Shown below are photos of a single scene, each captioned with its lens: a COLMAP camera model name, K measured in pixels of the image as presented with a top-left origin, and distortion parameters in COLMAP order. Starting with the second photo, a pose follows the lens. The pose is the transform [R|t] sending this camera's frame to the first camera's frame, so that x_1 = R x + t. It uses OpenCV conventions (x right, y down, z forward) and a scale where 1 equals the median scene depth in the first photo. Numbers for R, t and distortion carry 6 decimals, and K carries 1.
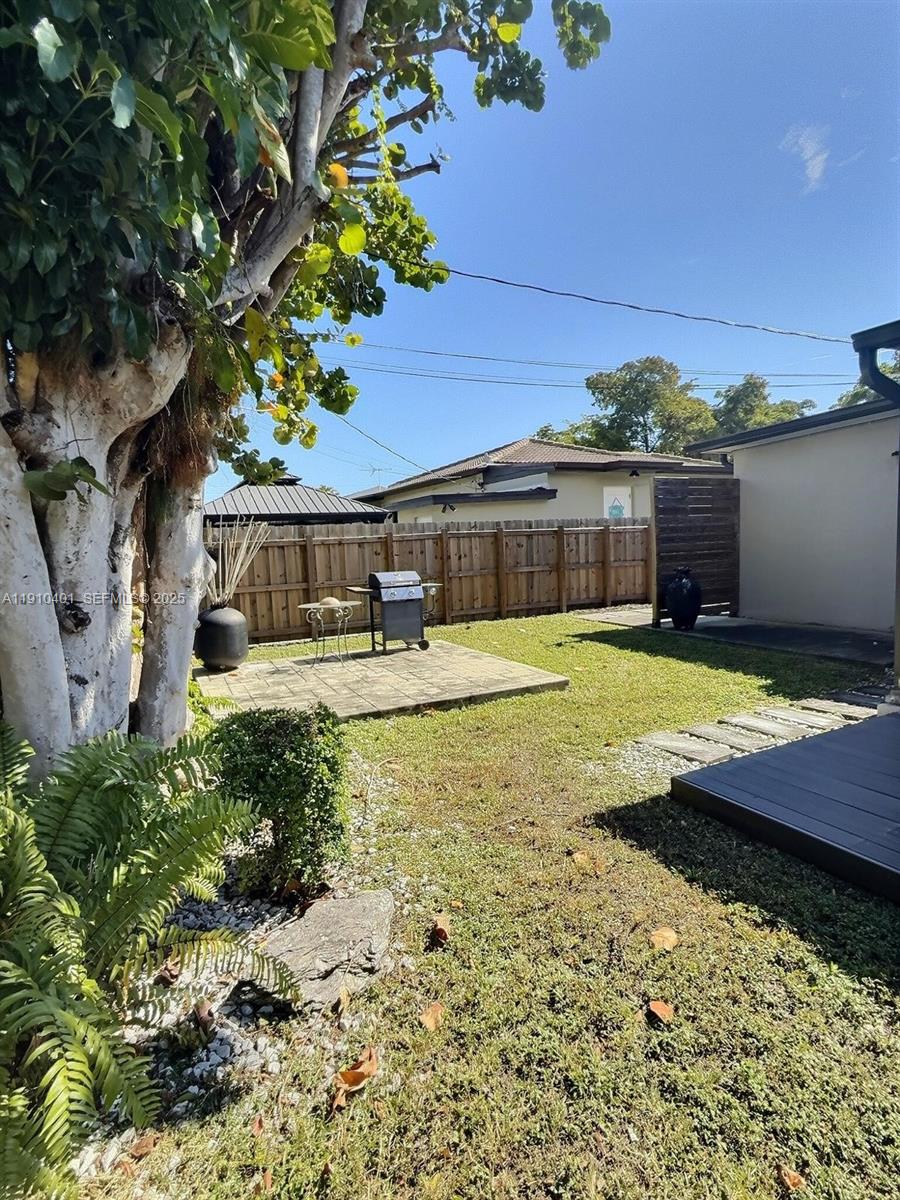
lens RADIAL K [[623.5, 0, 454.0], [0, 623.5, 596.6], [0, 0, 1]] dist [-0.004060, 0.000774]
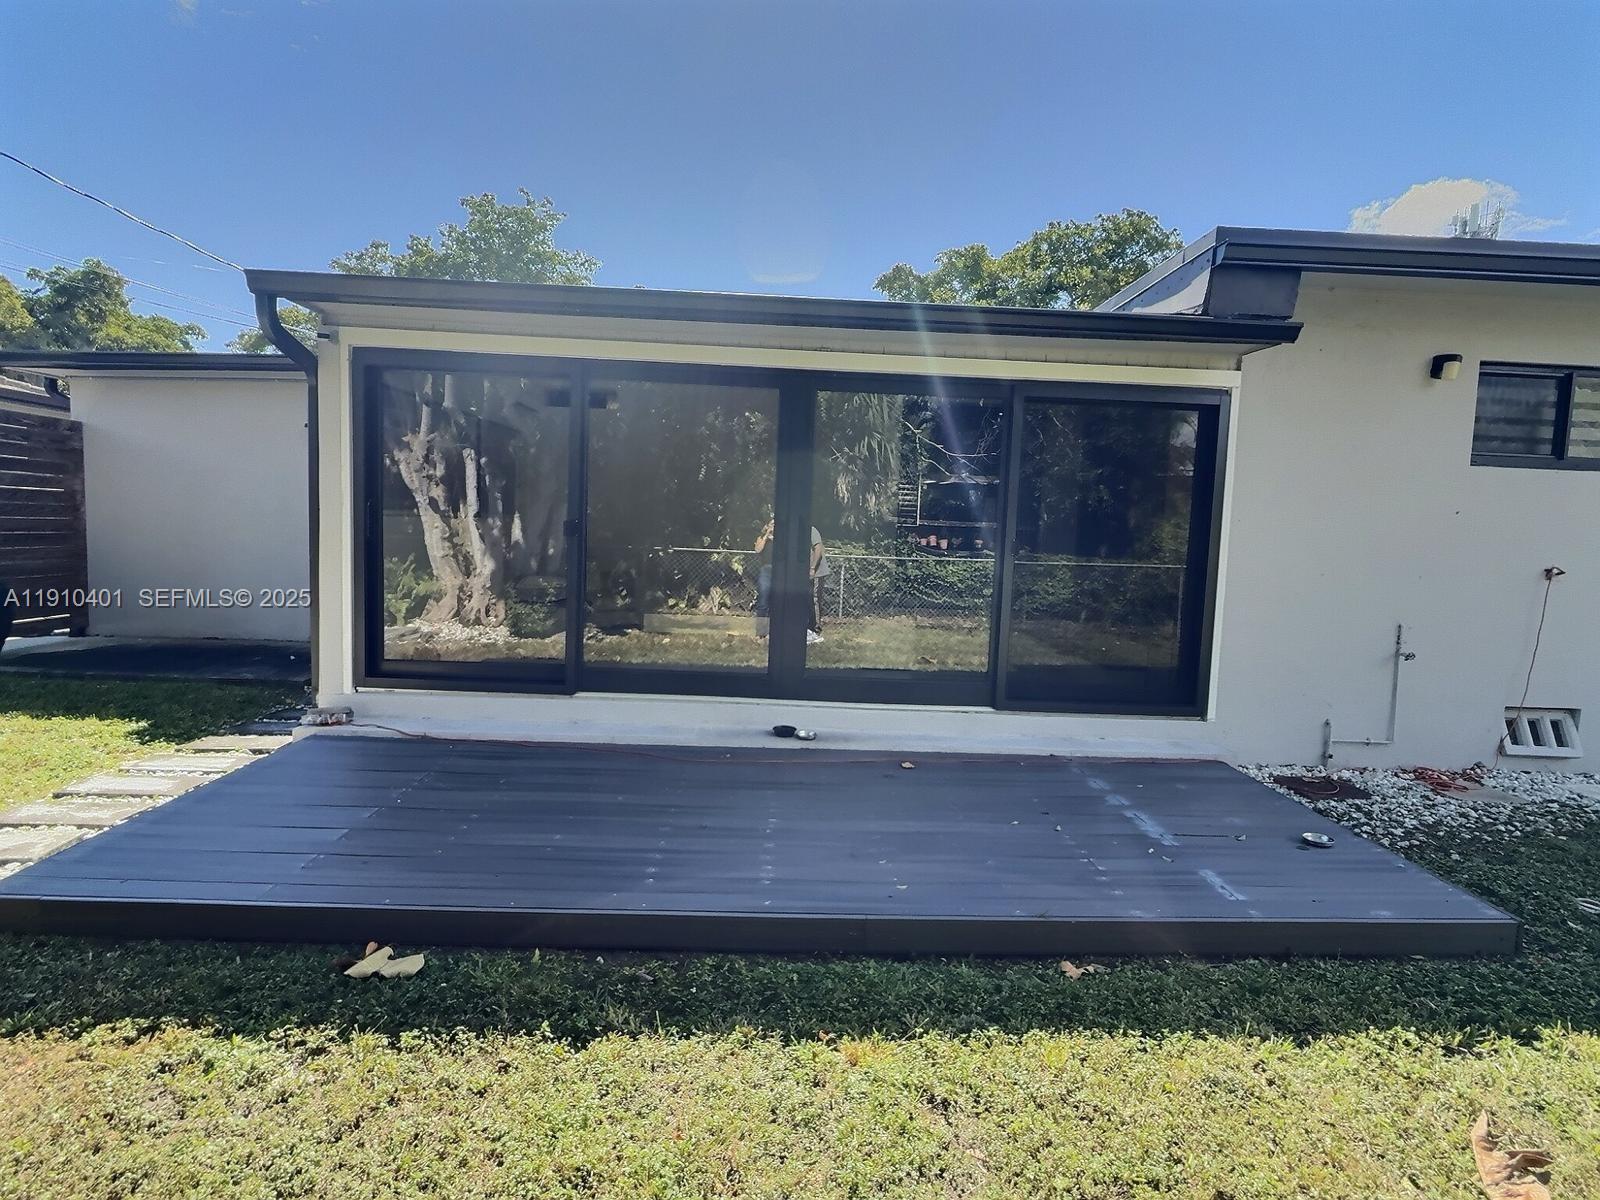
lens RADIAL K [[831.4, 0, 809.8], [0, 831.4, 597.5], [0, 0, 1]] dist [-0.004060, 0.000774]
pose [[0.412445, -0.021329, 0.910733, -0.034871], [0.024792, 0.999618, 0.012183, 0.003042], [-0.910645, 0.017555, 0.412817, -0.080983]]
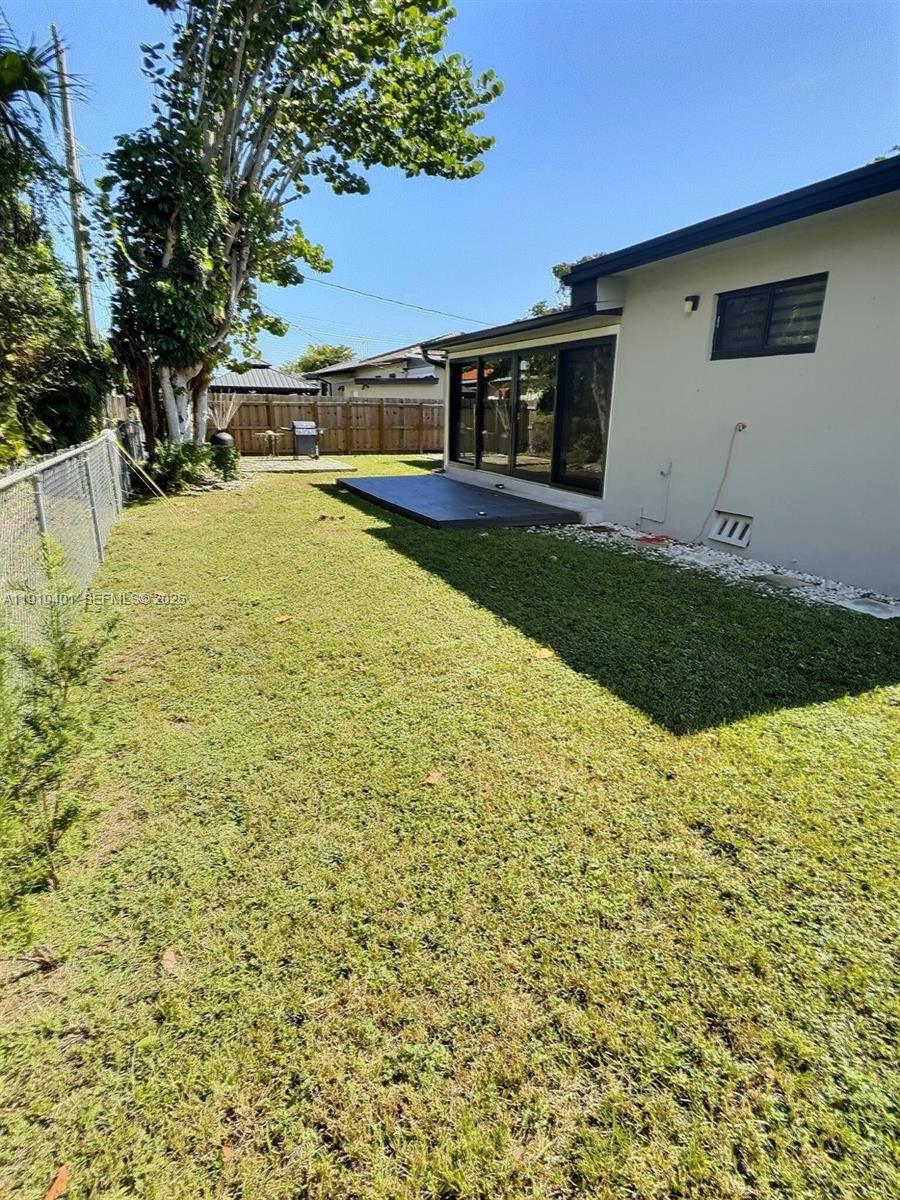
lens RADIAL K [[623.5, 0, 457.8], [0, 623.5, 596.2], [0, 0, 1]] dist [-0.004060, 0.000774]
pose [[0.997406, 0.067641, -0.024596, 0.906454], [-0.061249, 0.977151, 0.203528, 0.135023], [0.037801, -0.201494, 0.978760, -2.032409]]
